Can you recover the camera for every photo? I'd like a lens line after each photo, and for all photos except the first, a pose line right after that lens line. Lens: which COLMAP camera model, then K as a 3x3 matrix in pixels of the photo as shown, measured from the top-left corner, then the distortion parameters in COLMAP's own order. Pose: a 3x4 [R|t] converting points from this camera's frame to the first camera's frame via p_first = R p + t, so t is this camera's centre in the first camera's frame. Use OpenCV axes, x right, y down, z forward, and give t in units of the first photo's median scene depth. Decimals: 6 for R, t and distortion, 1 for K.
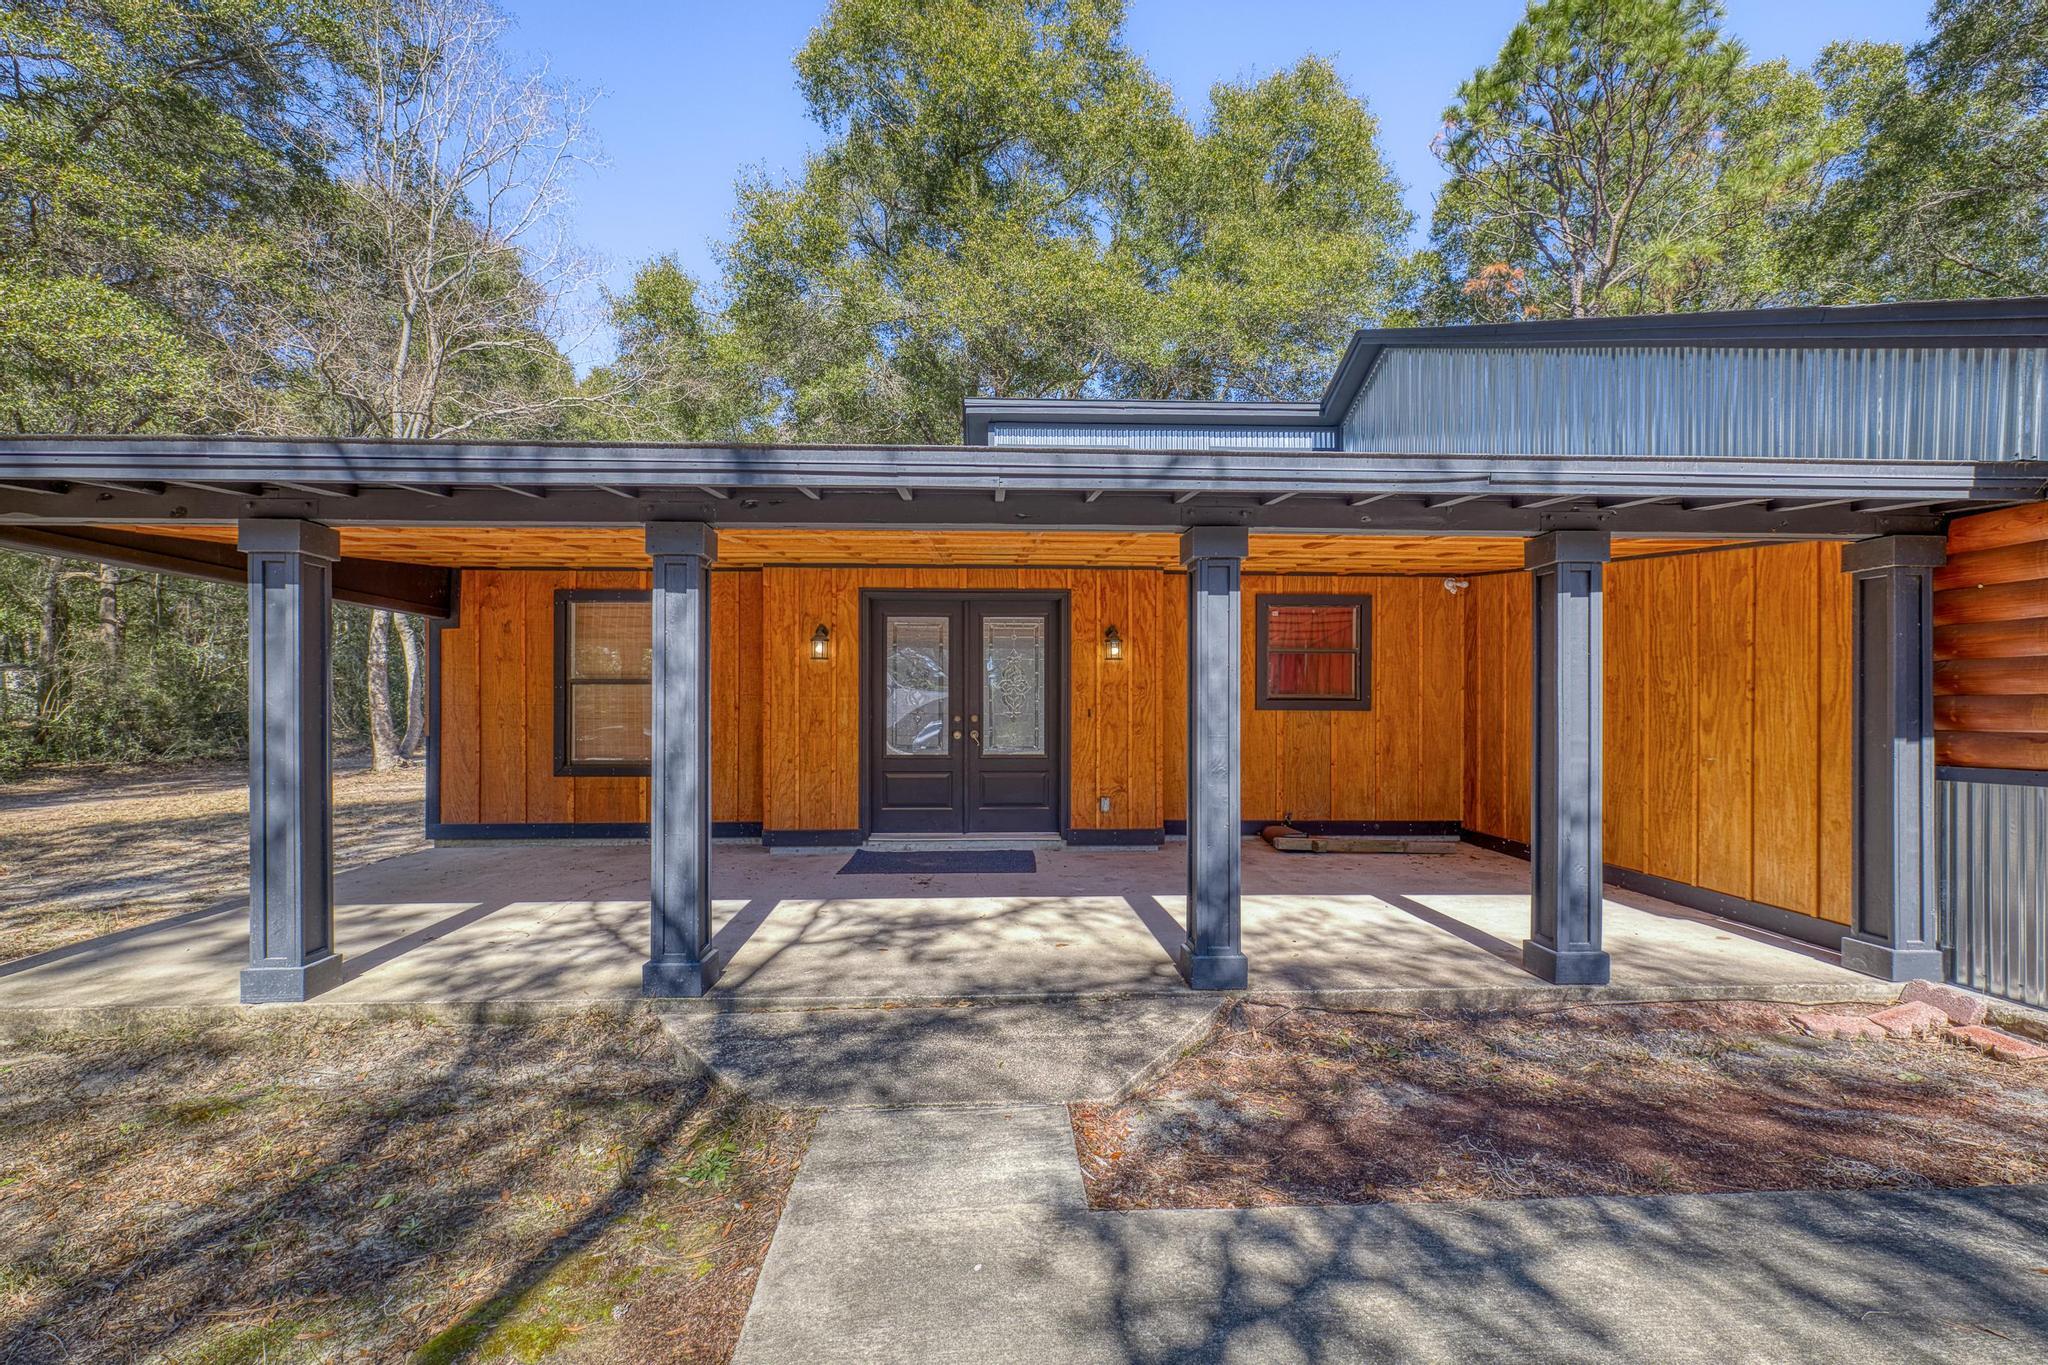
lens RADIAL K [[874.4, 0, 1017.6], [0, 874.4, 711.1], [0, 0, 1]] dist [0.002927, -0.000113]
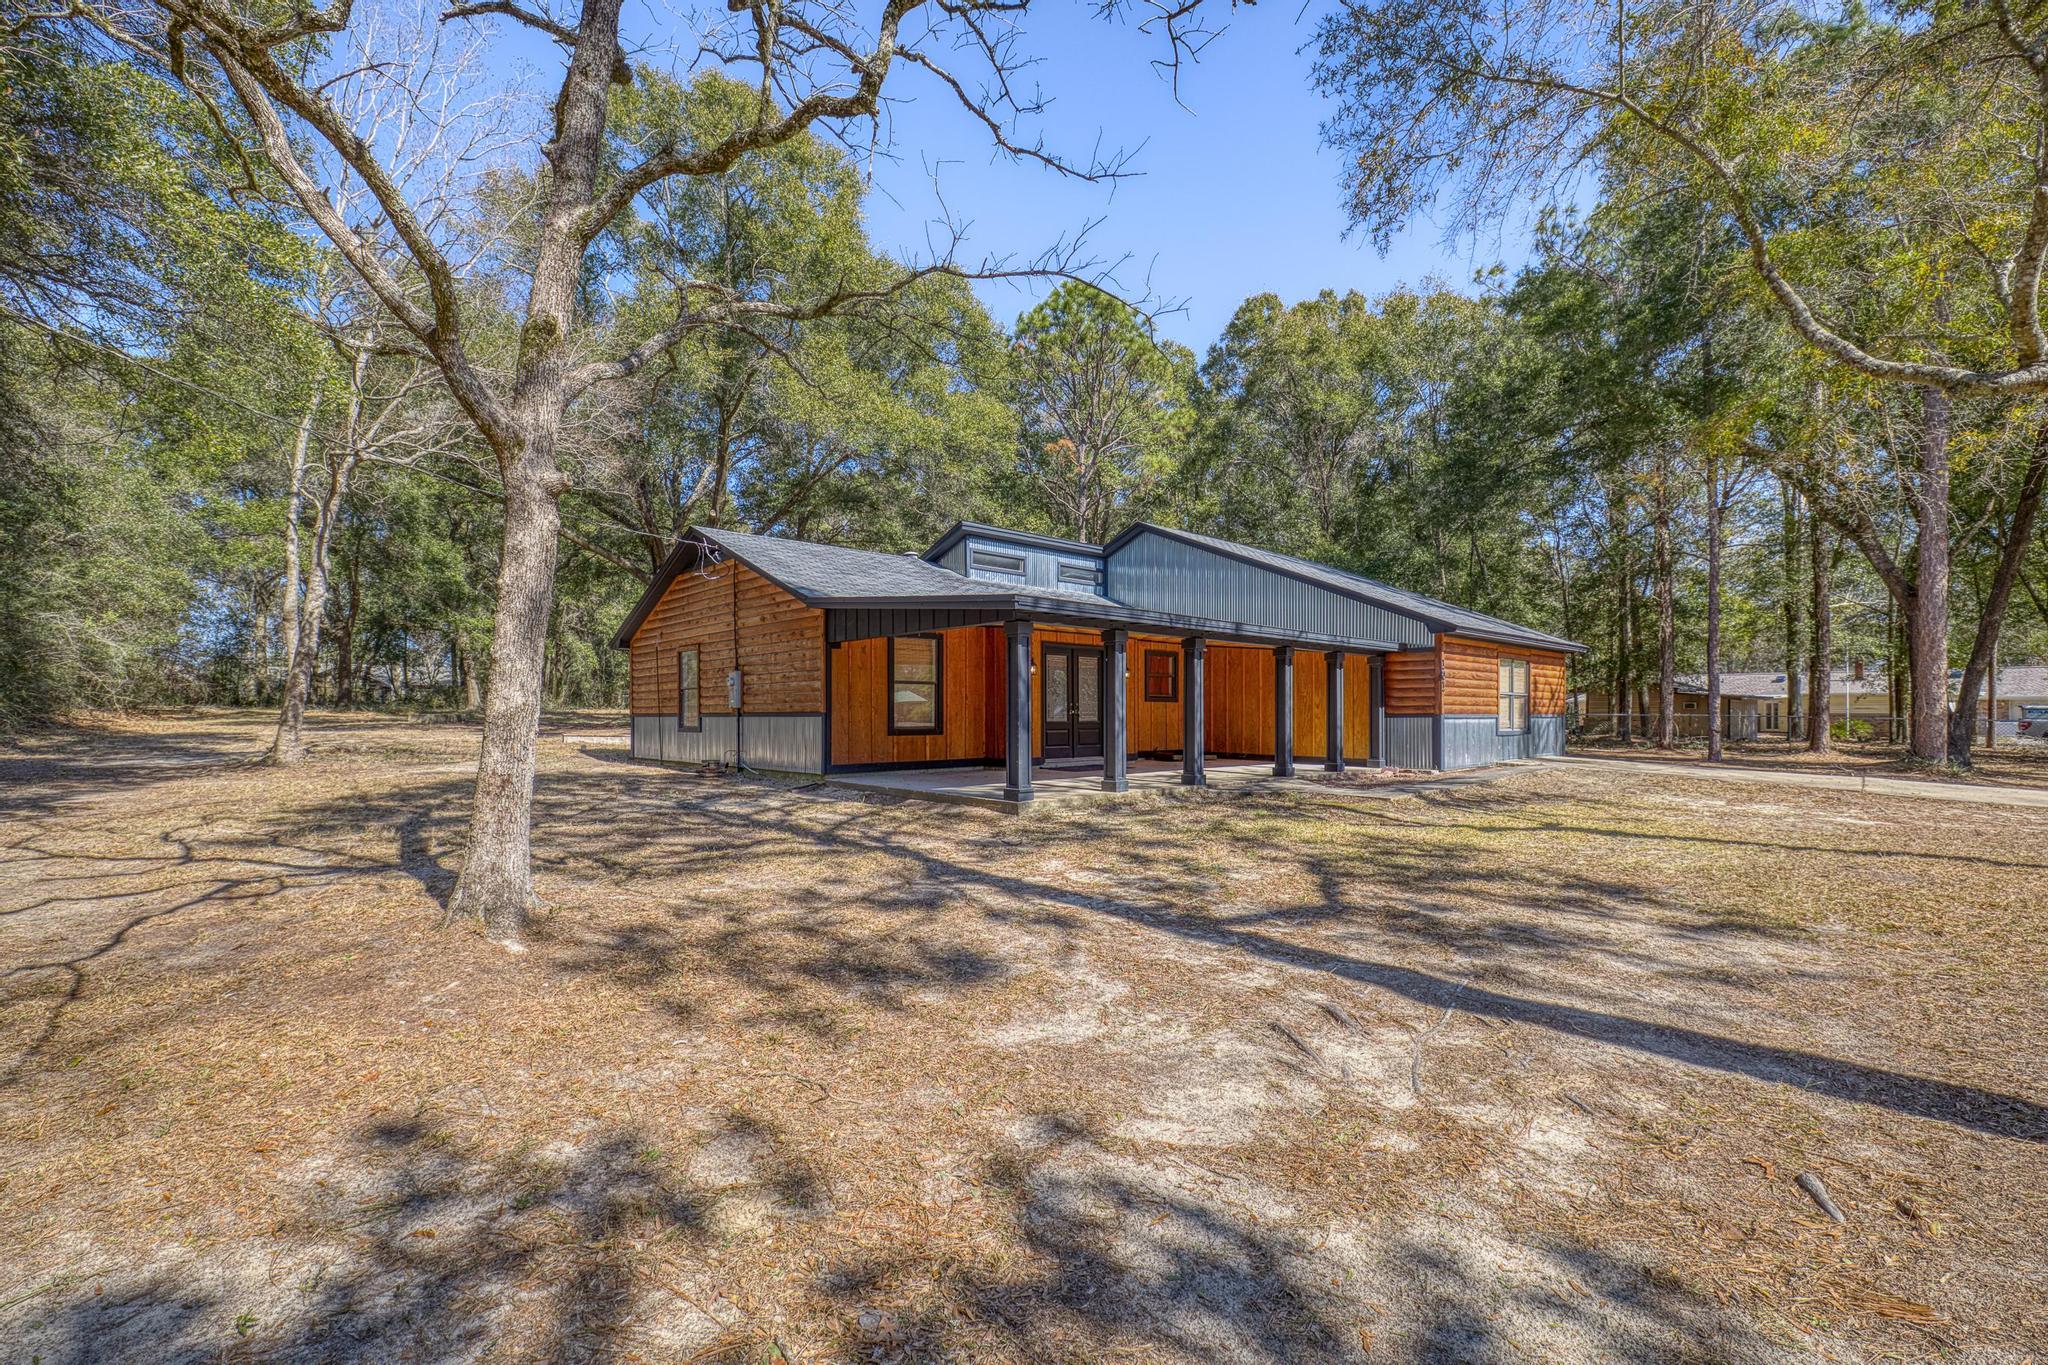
lens RADIAL K [[874.4, 0, 1013.2], [0, 874.4, 696.3], [0, 0, 1]] dist [0.002927, -0.000113]
pose [[0.765460, 0.010977, 0.643390, -1.556414], [0.001048, 0.999832, -0.018306, 0.028448], [-0.643482, 0.014687, 0.765320, -0.534009]]
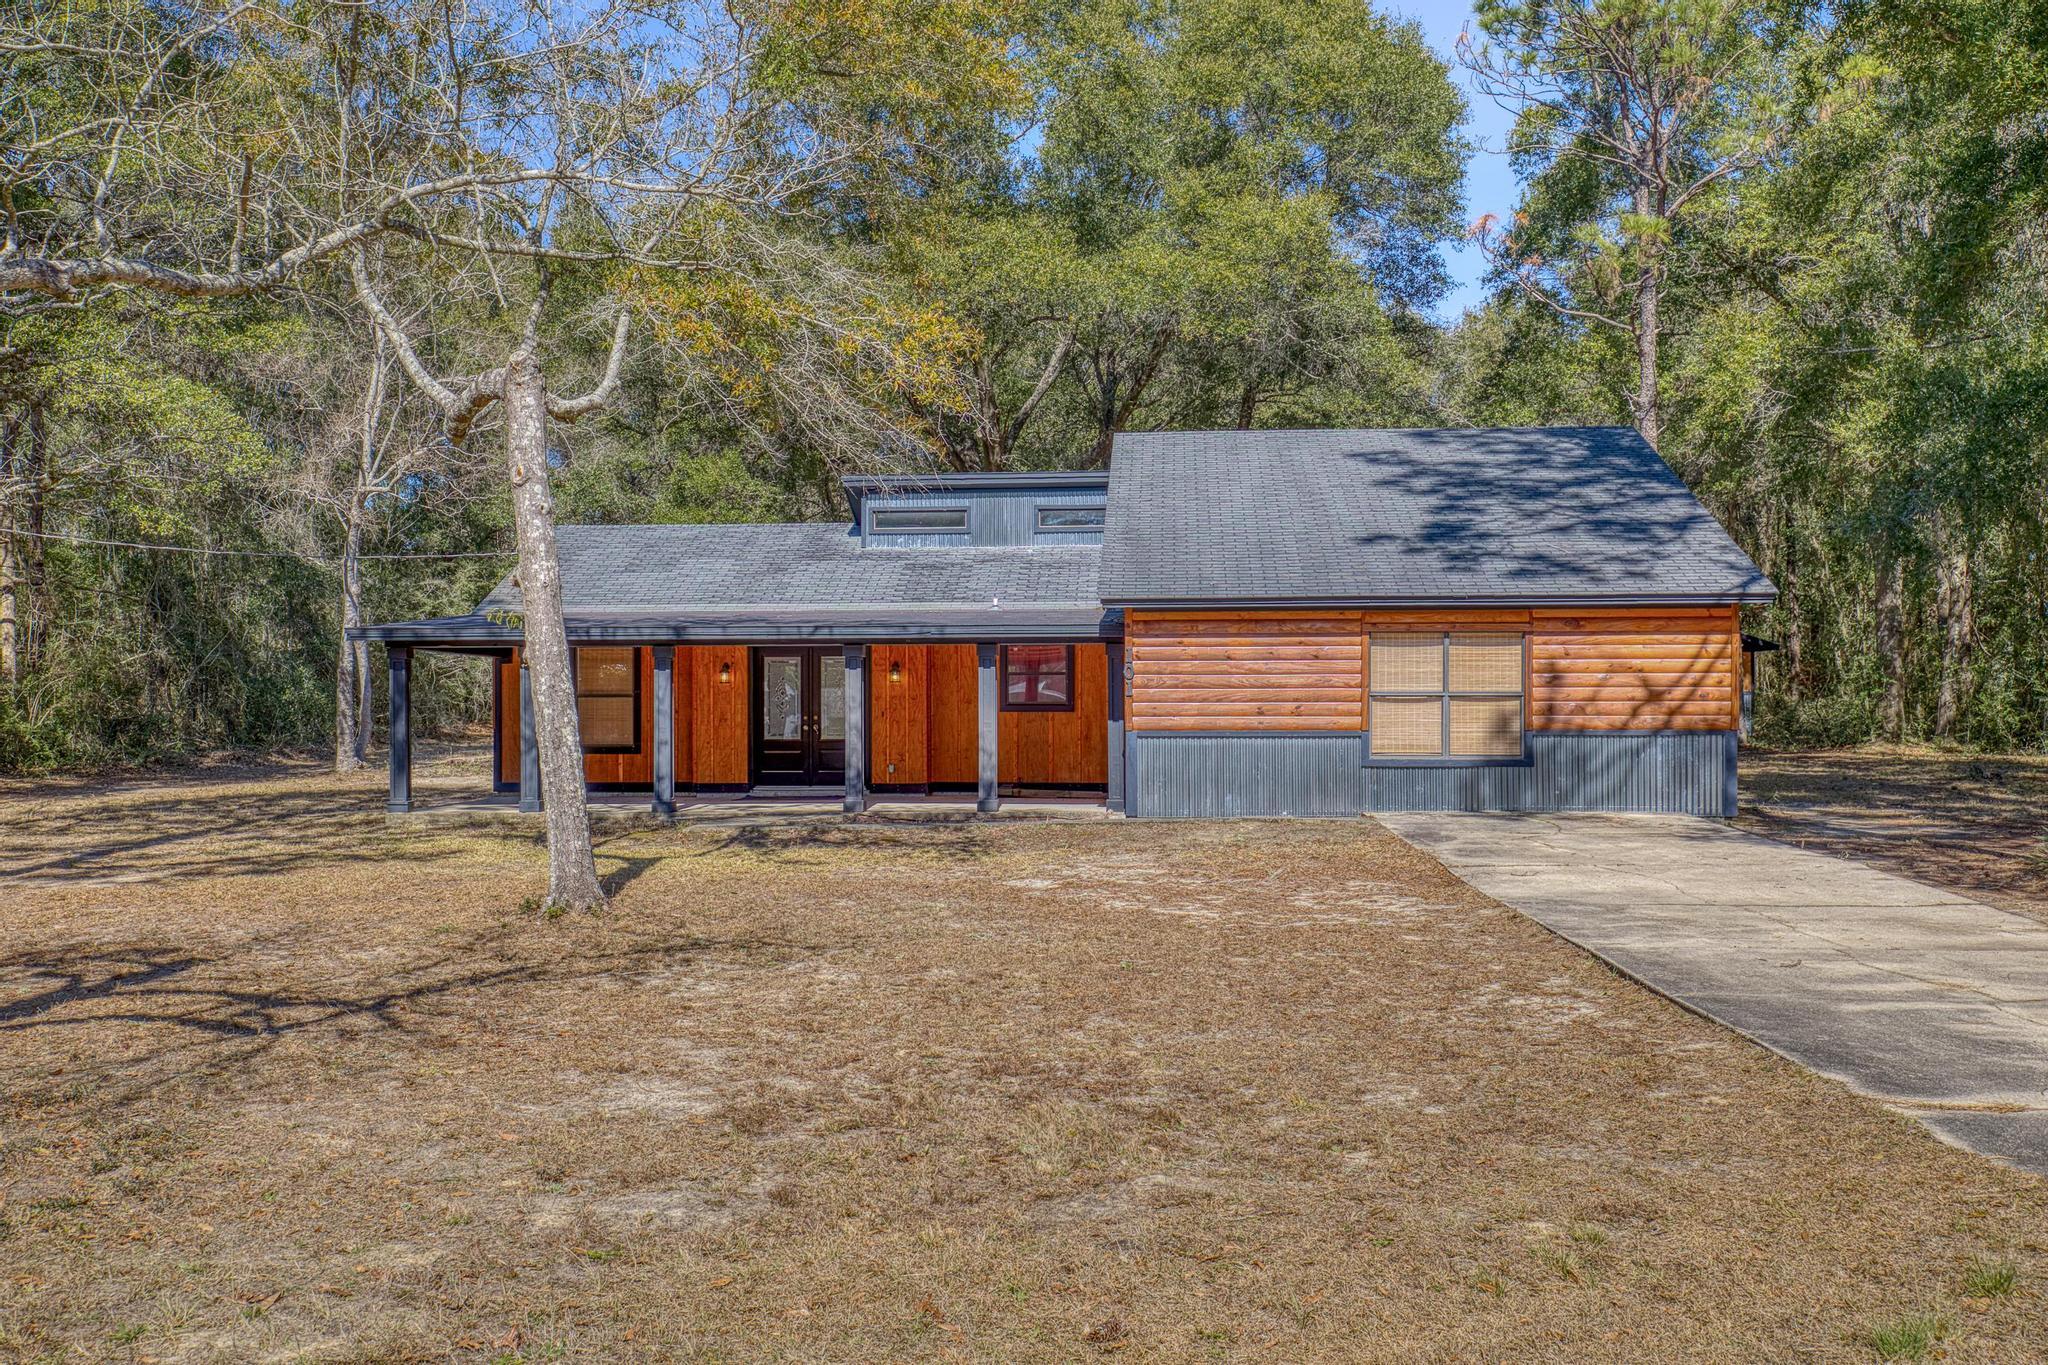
lens RADIAL K [[1964.3, 0, 1030.8], [0, 1964.3, 696.8], [0, 0, 1]] dist [0.009302, 0.000000]
pose [[0.993288, -0.006581, -0.115477, 0.804834], [0.005389, 0.999929, -0.010634, 0.011984], [0.115539, 0.009941, 0.993253, -2.724629]]
